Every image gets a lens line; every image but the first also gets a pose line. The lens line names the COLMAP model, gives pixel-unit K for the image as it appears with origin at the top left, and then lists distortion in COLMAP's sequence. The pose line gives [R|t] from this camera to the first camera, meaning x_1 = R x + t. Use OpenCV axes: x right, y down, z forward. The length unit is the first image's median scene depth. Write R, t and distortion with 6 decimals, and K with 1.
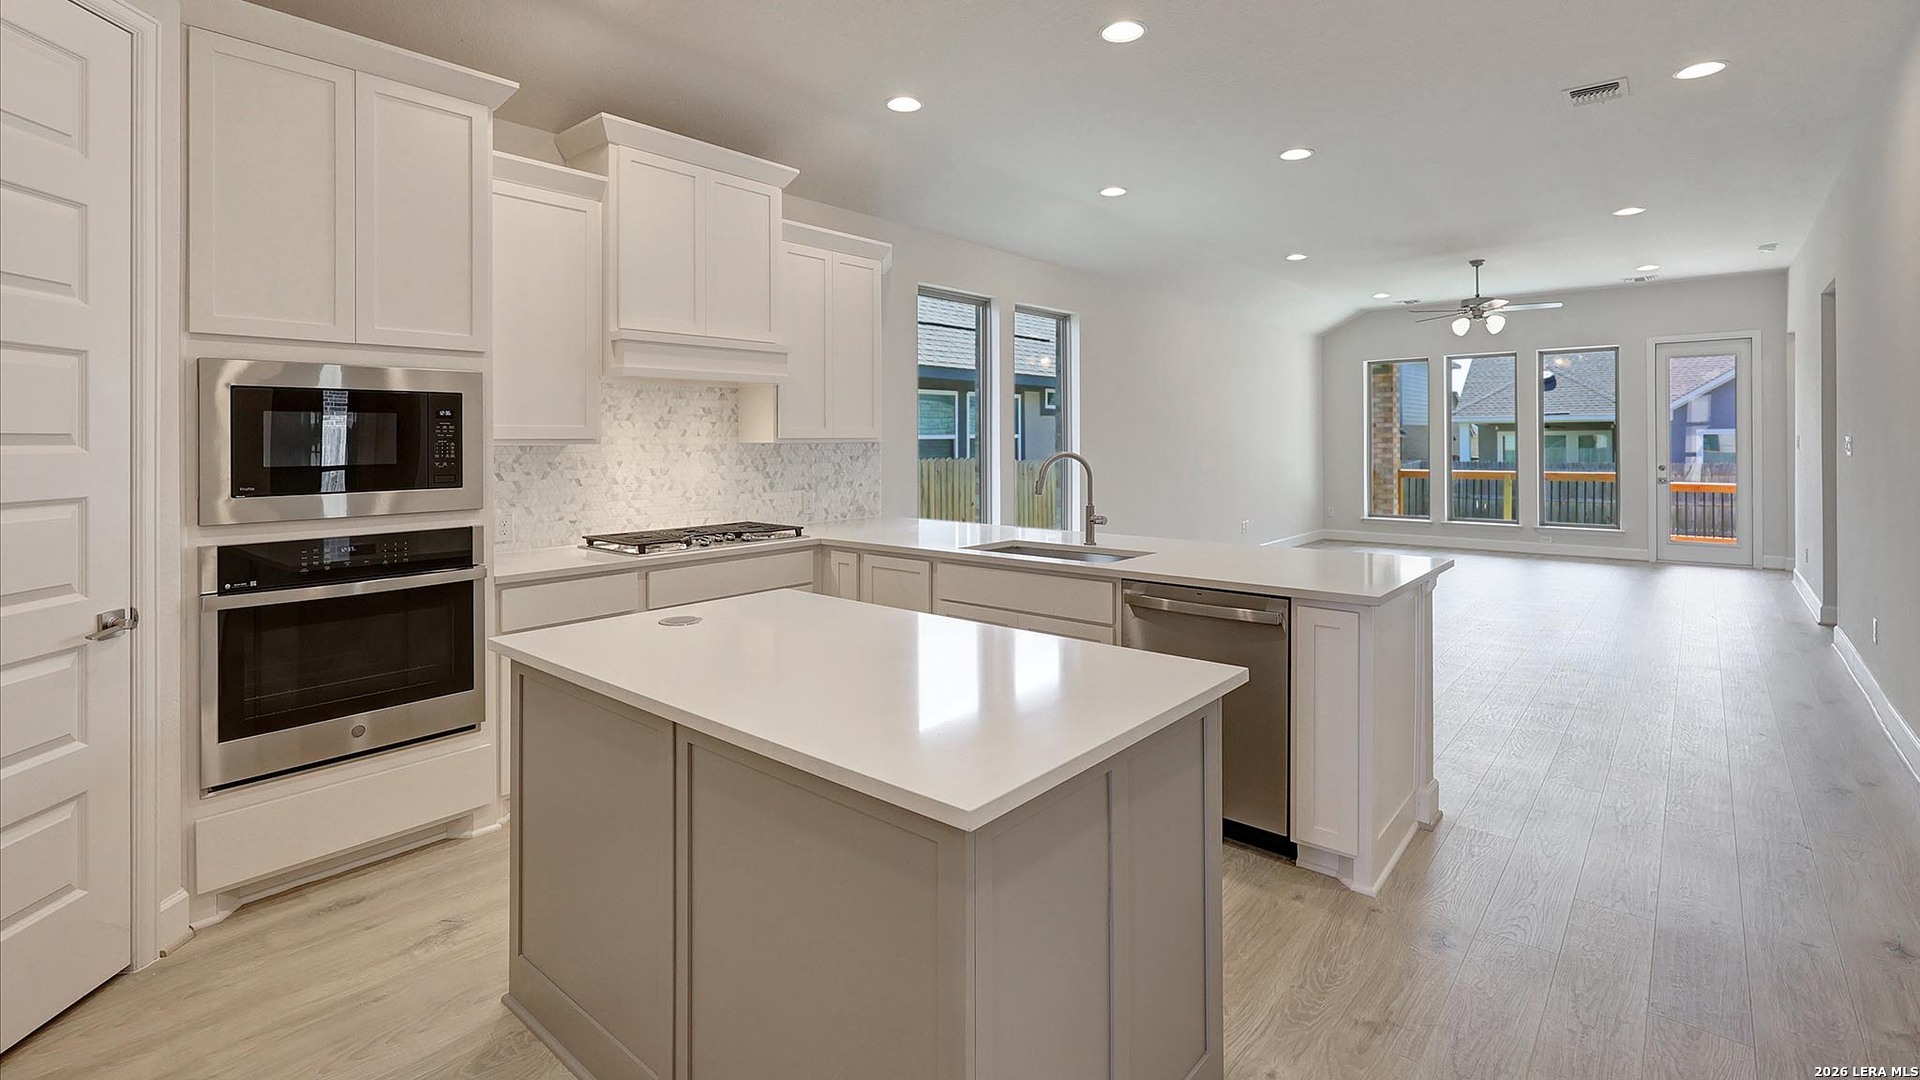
lens RADIAL K [[863.9, 0, 961.0], [0, 863.9, 441.3], [0, 0, 1]] dist [-0.000124, -0.000091]
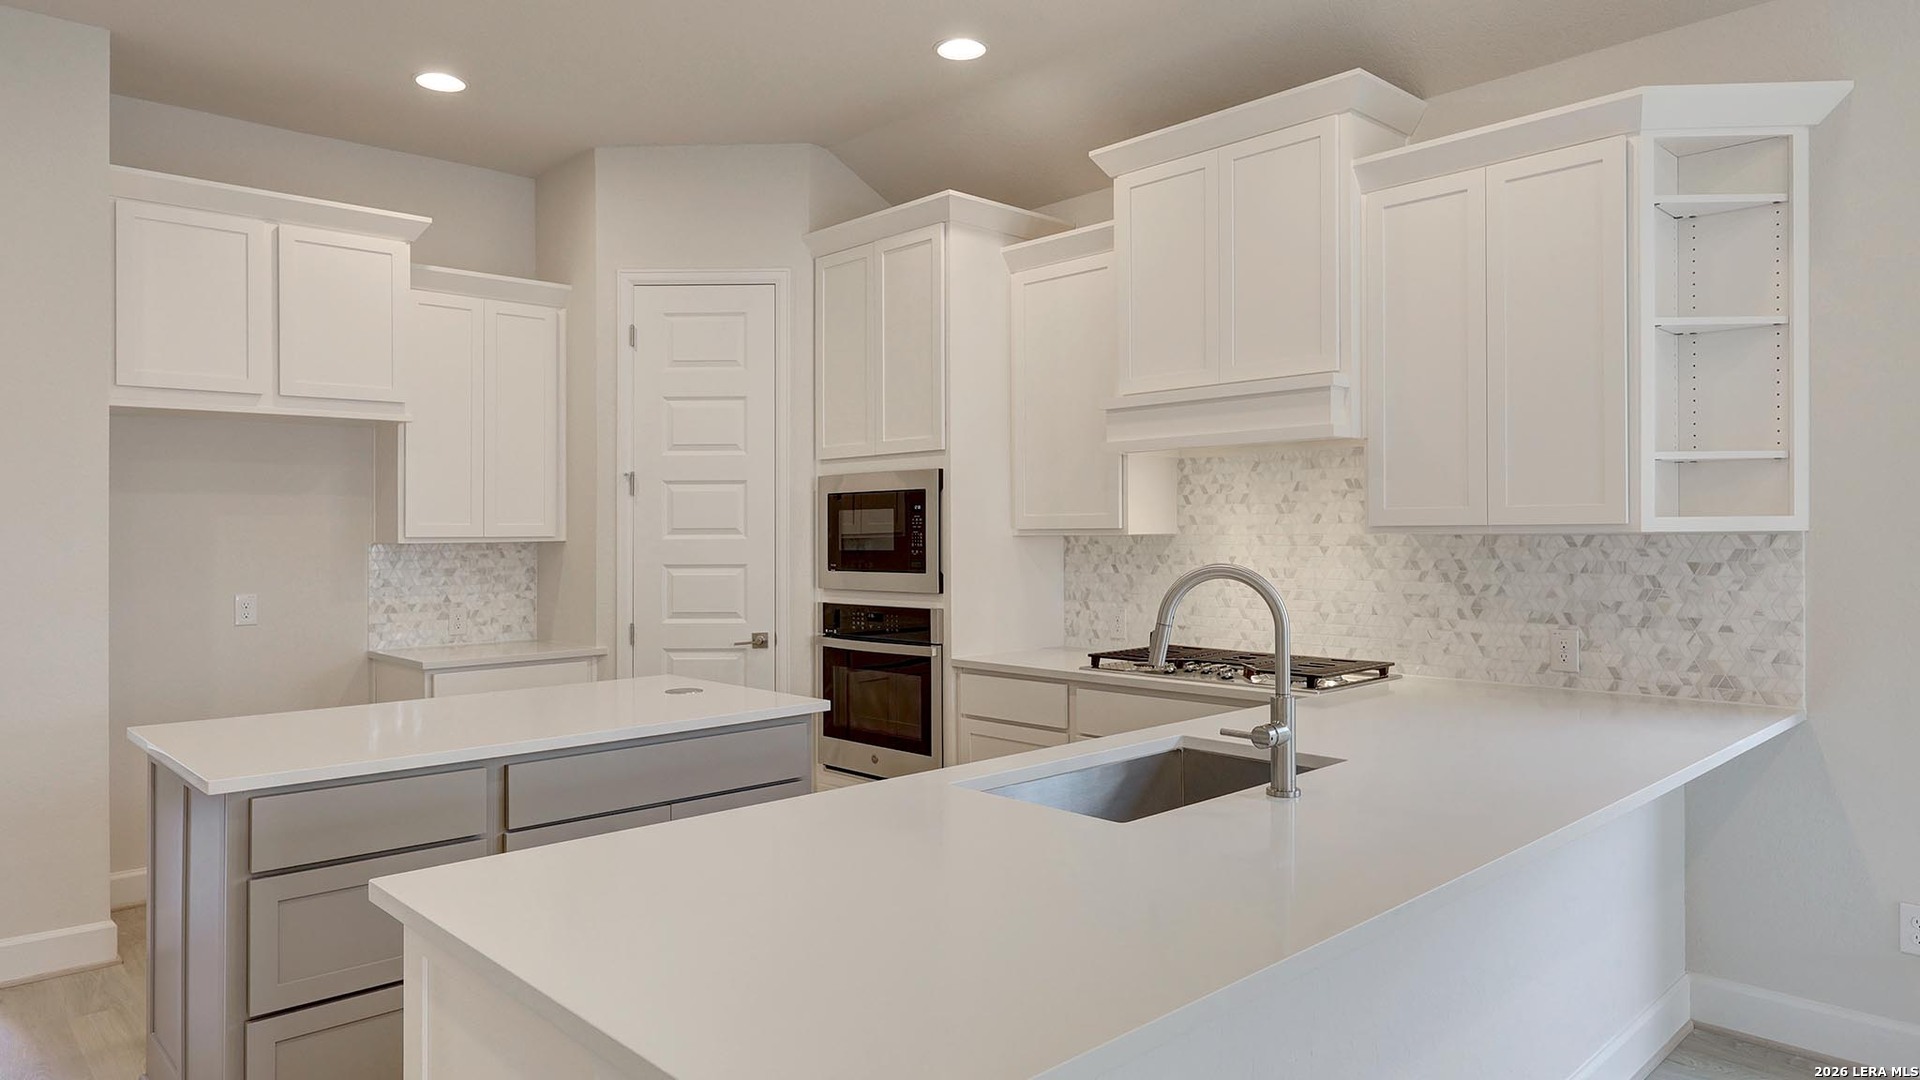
lens RADIAL K [[1184.7, 0, 960.0], [0, 1184.7, 540.0], [0, 0, 1]] dist [0.000582, 0.001589]
pose [[-0.104957, 0.012086, -0.994403, 0.678425], [0.004890, 0.999920, 0.011637, -0.005136], [0.994465, -0.003641, -0.105008, 0.863899]]
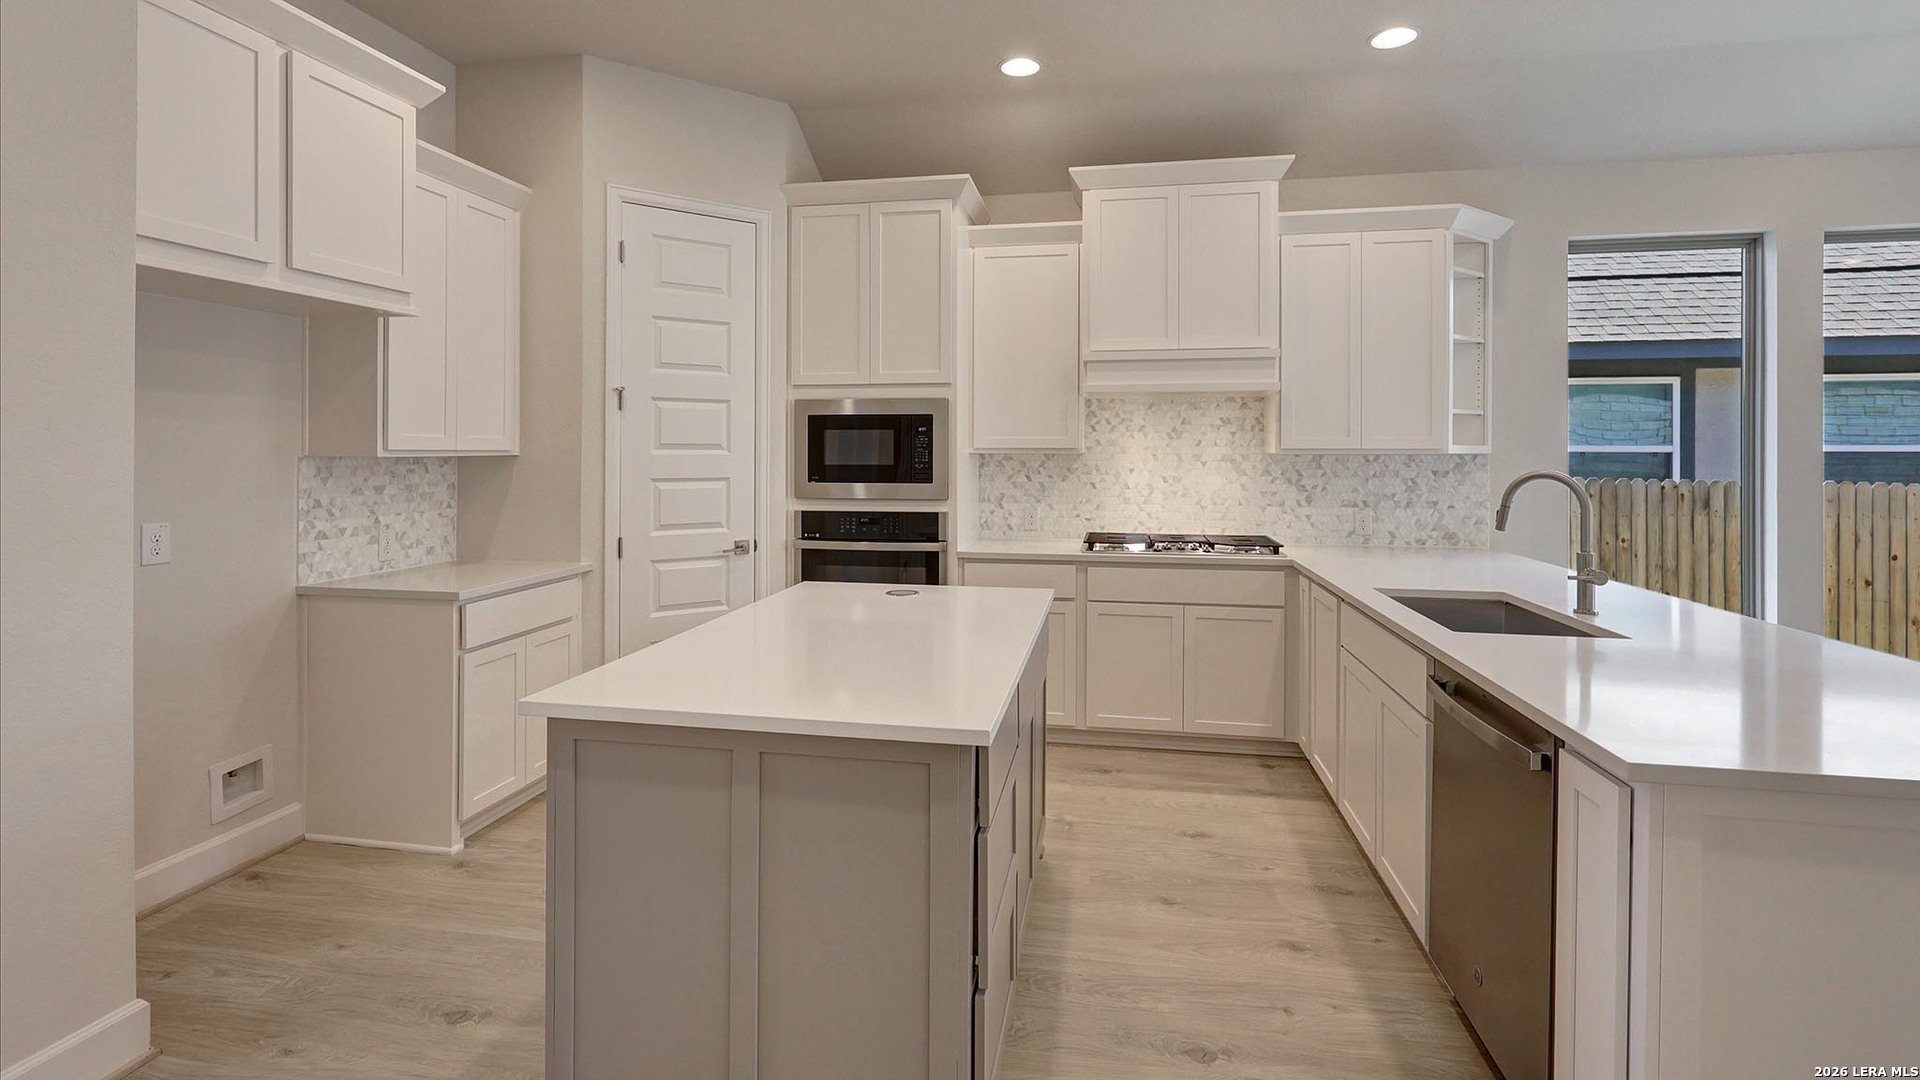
lens RADIAL K [[868.7, 0, 959.0], [0, 868.7, 457.9], [0, 0, 1]] dist [-0.000012, -0.000424]
pose [[0.504518, 0.012583, -0.863310, 0.453771], [-0.006852, 0.999921, 0.010570, -0.000899], [0.863374, 0.000583, 0.504564, 0.244011]]
